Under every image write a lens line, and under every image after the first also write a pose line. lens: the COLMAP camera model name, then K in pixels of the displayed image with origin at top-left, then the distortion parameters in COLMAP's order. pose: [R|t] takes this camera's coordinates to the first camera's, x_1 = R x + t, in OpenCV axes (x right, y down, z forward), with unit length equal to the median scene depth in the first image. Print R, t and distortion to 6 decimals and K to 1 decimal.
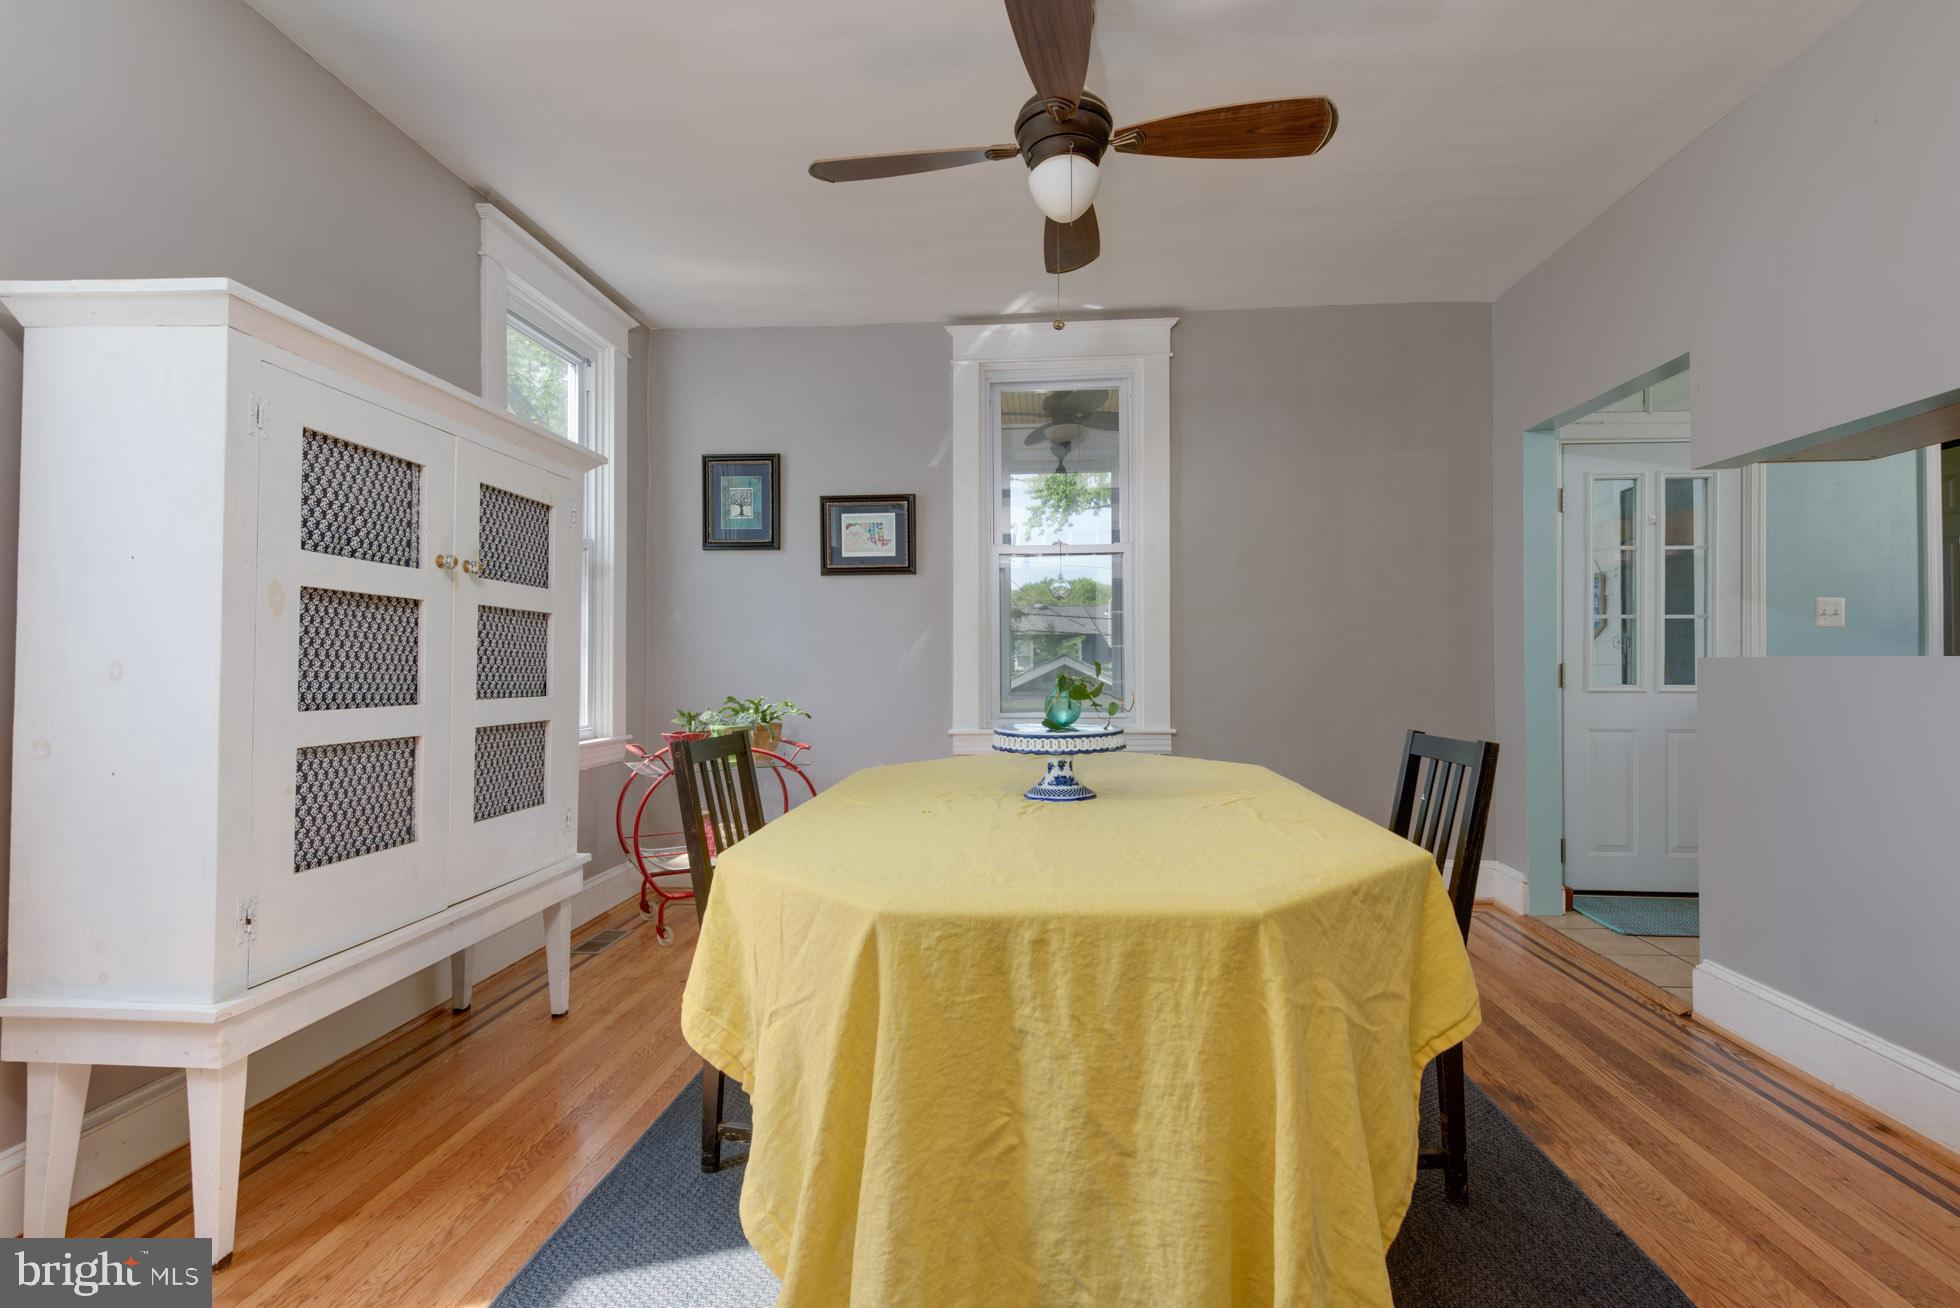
lens RADIAL K [[896.4, 0, 982.6], [0, 896.4, 653.8], [0, 0, 1]] dist [0.005463, 0.000445]
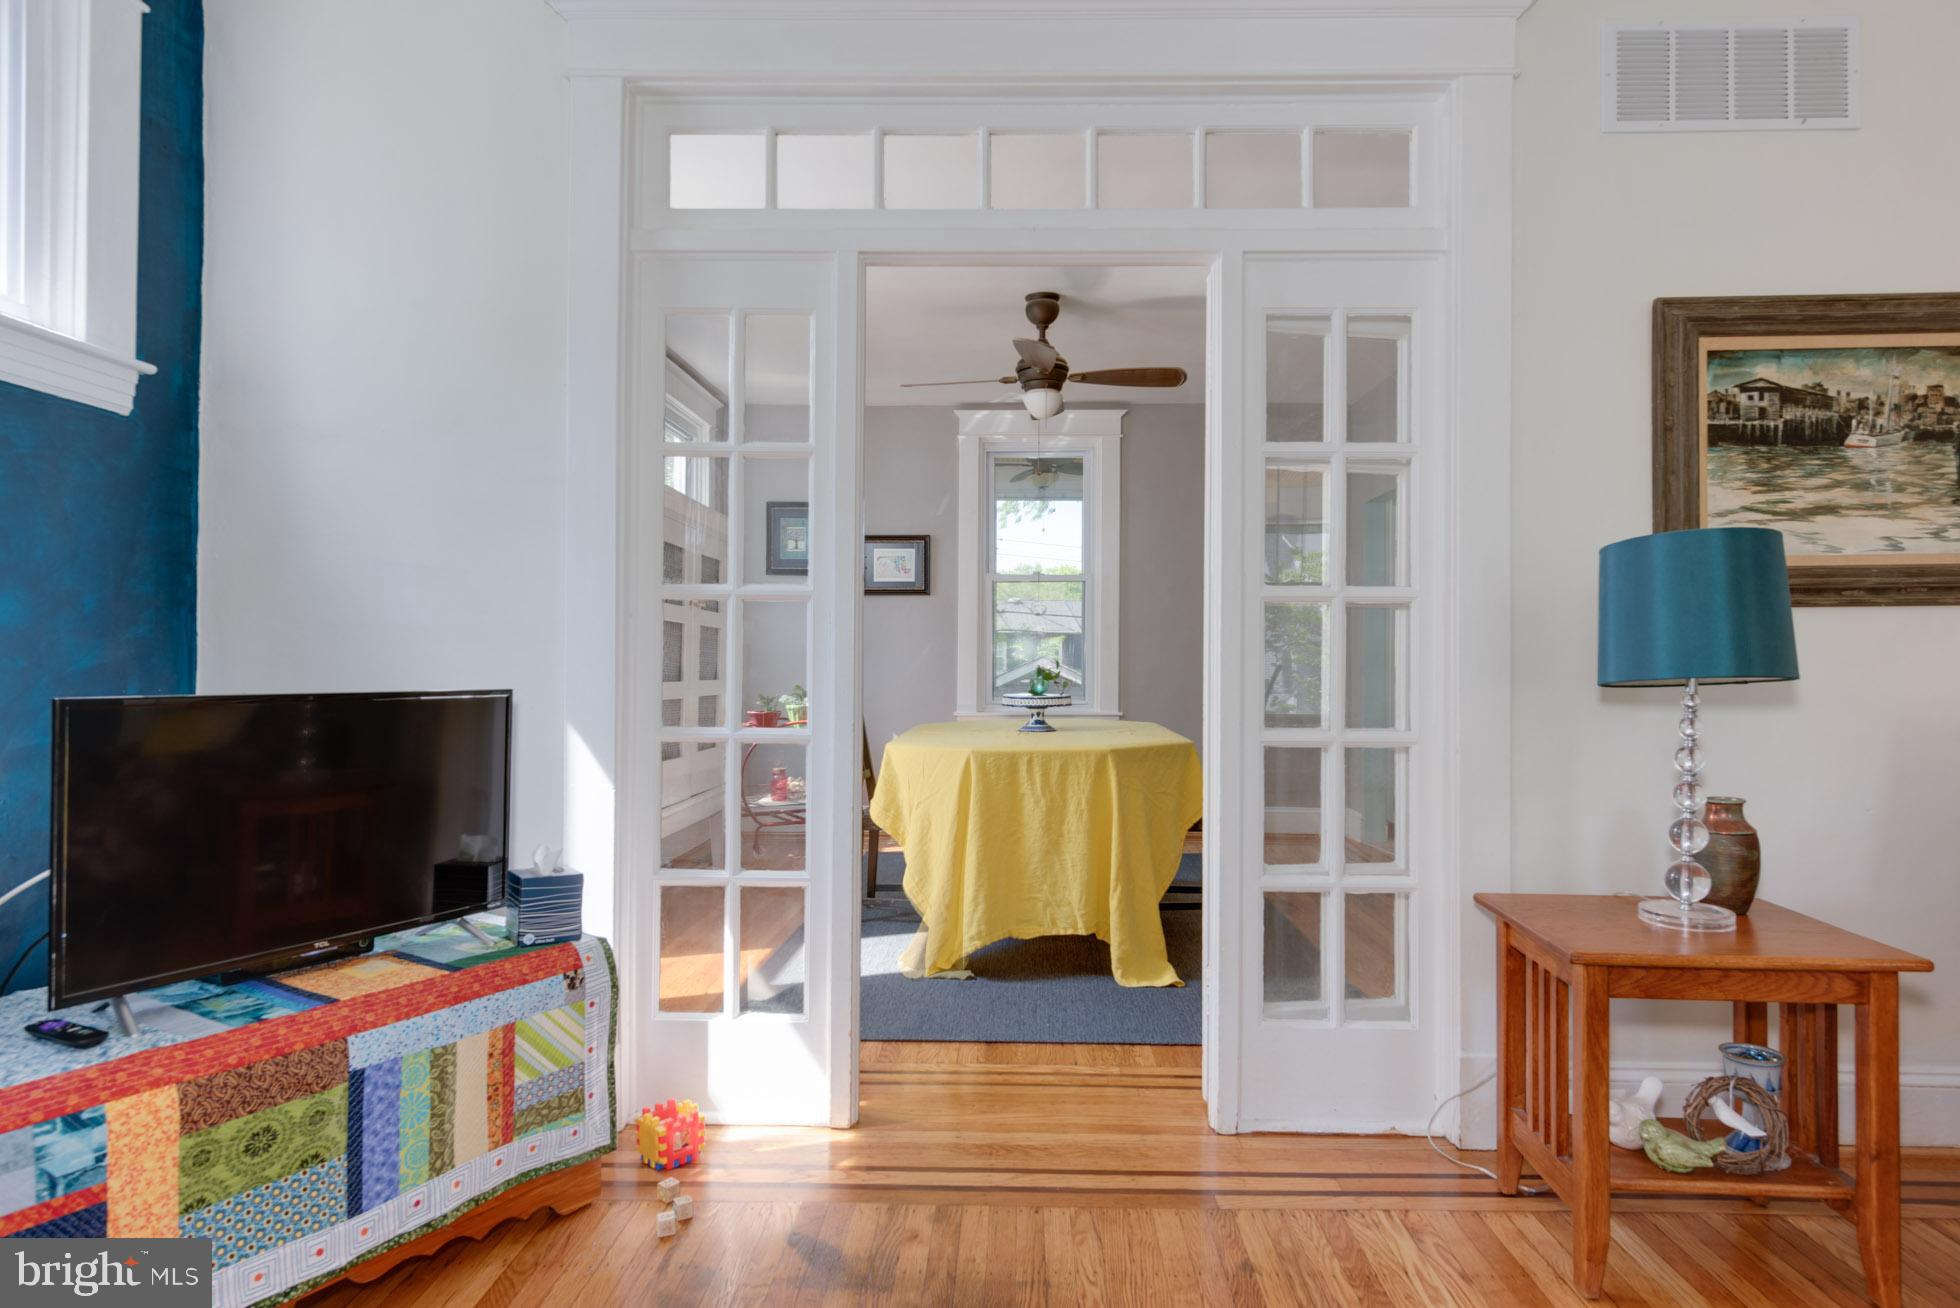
lens RADIAL K [[1125.4, 0, 985.2], [0, 1125.4, 651.3], [0, 0, 1]] dist [-0.001267, -0.000271]
pose [[0.999160, 0.009348, 0.039901, -0.116135], [-0.009263, 0.999954, -0.002305, -0.004363], [-0.039920, 0.001933, 0.999201, -1.326163]]
